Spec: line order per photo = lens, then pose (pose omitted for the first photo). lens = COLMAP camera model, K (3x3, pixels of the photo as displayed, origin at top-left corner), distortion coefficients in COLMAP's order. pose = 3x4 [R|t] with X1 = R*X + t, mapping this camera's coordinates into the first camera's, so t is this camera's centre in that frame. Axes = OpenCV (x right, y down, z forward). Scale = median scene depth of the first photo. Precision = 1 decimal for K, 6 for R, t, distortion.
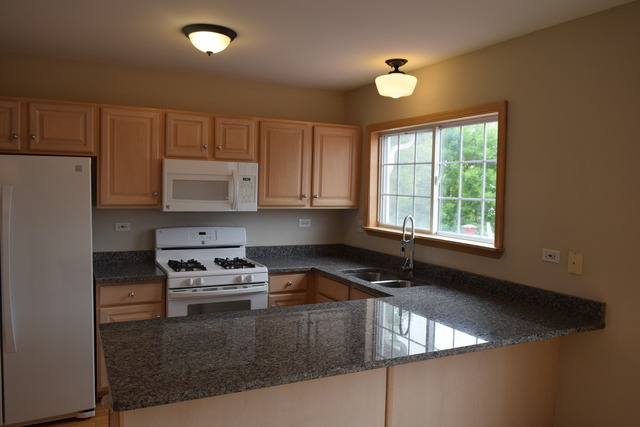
lens RADIAL K [[494.7, 0, 322.5], [0, 494.7, 215.0], [0, 0, 1]] dist [-0.013731, 0.000313]
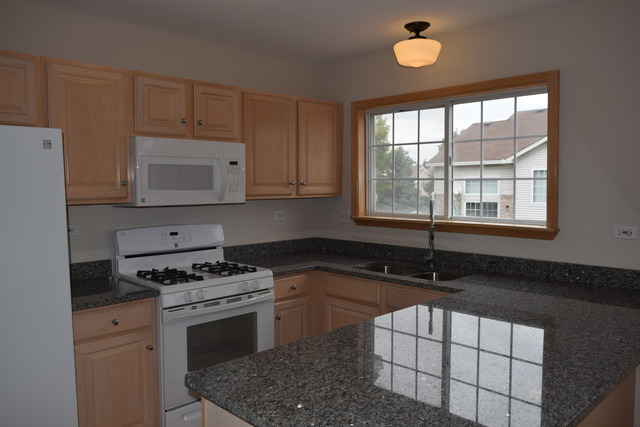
lens RADIAL K [[494.7, 0, 323.8], [0, 494.7, 215.3], [0, 0, 1]] dist [-0.013731, 0.000313]
pose [[0.951852, -0.046661, 0.302987, -0.276078], [0.043666, 0.998907, 0.016656, 0.005965], [-0.303433, -0.002624, 0.952849, 0.197547]]
